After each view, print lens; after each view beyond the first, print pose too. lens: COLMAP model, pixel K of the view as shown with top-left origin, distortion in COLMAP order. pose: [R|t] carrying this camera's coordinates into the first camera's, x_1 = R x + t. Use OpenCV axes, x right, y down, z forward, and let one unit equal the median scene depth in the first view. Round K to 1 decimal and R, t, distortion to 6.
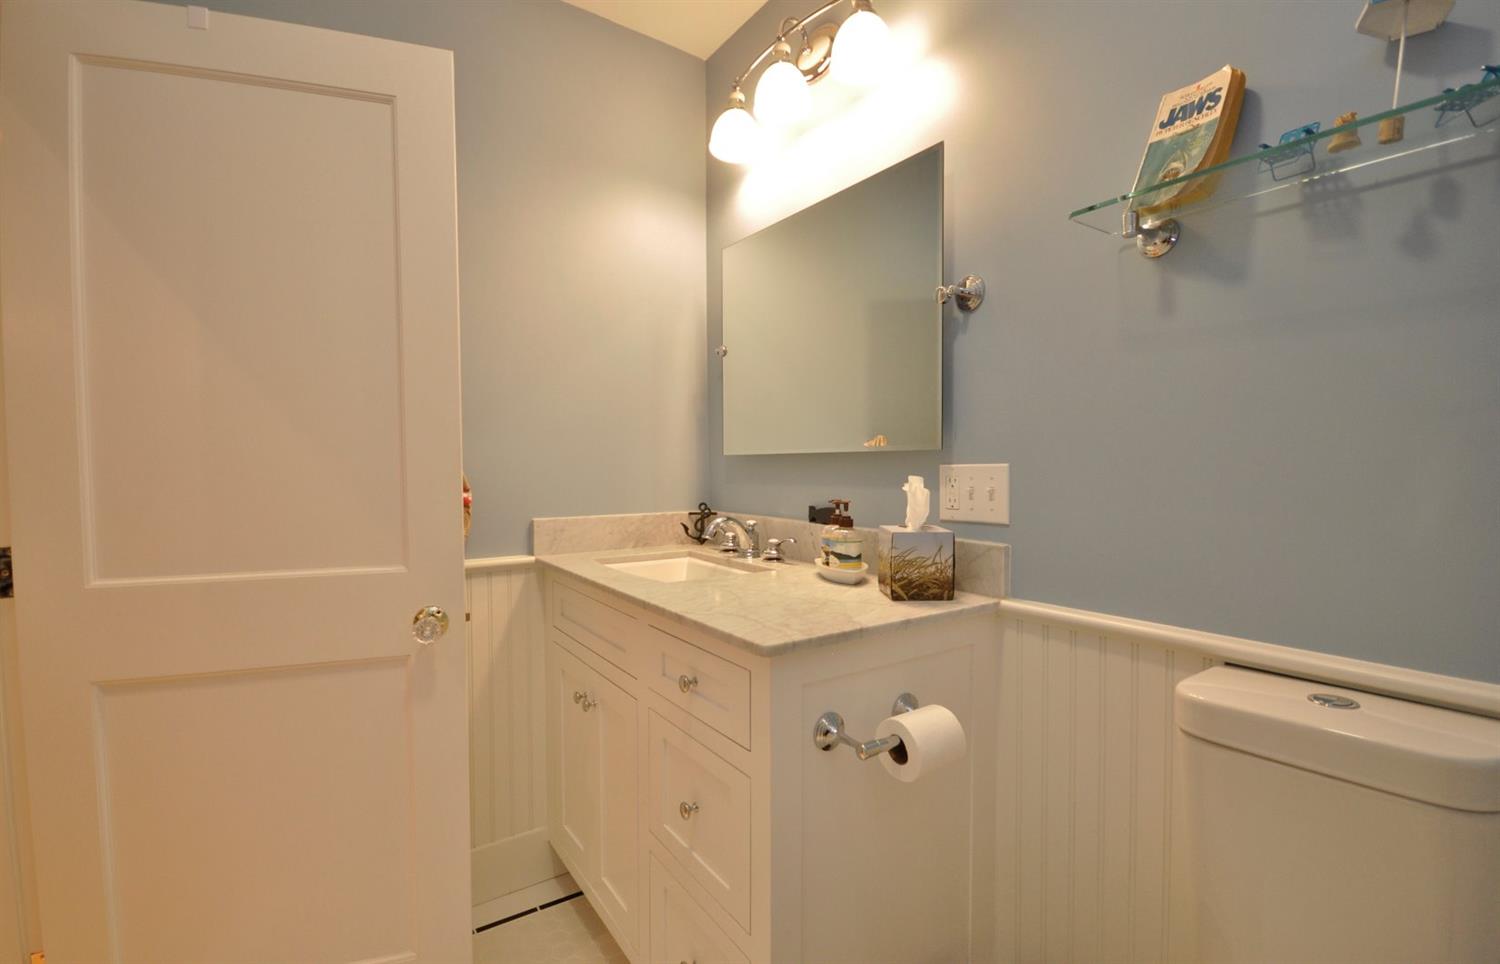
lens RADIAL K [[667.1, 0, 739.0], [0, 667.1, 488.1], [0, 0, 1]] dist [0.022492, -0.021094]
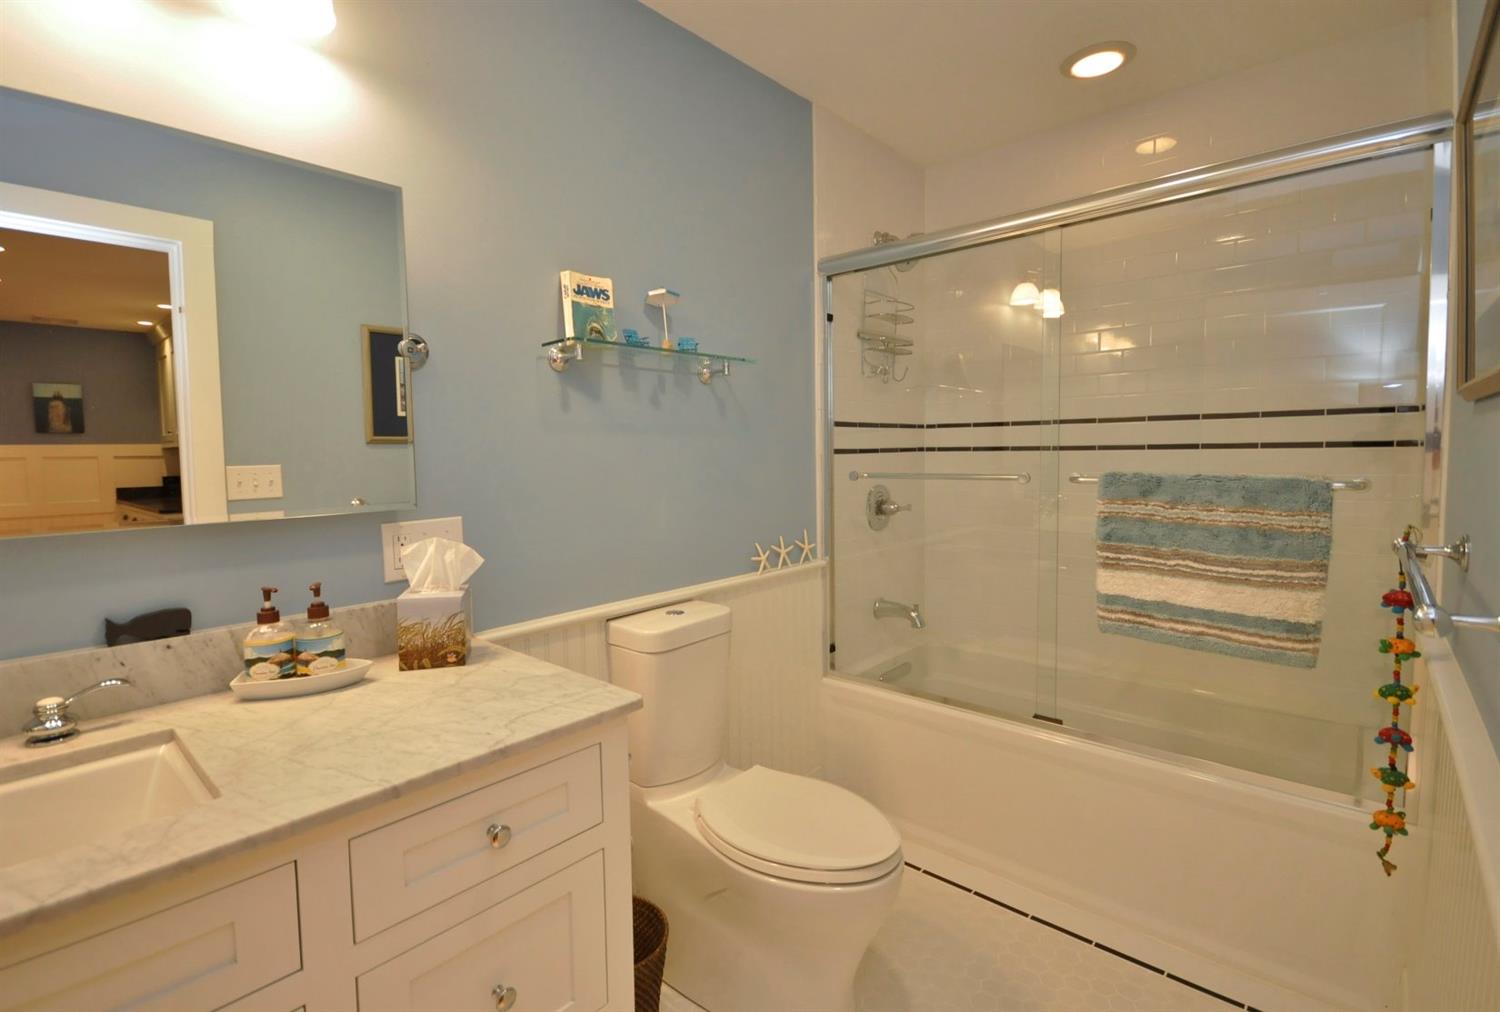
lens RADIAL K [[691.2, 0, 746.6], [0, 691.2, 496.1], [0, 0, 1]] dist [0.001049, 0.000124]
pose [[-0.251502, -0.051356, 0.966493, -0.970556], [0.053025, 0.996360, 0.066741, -0.143333], [-0.966403, 0.068034, -0.247864, 0.972933]]
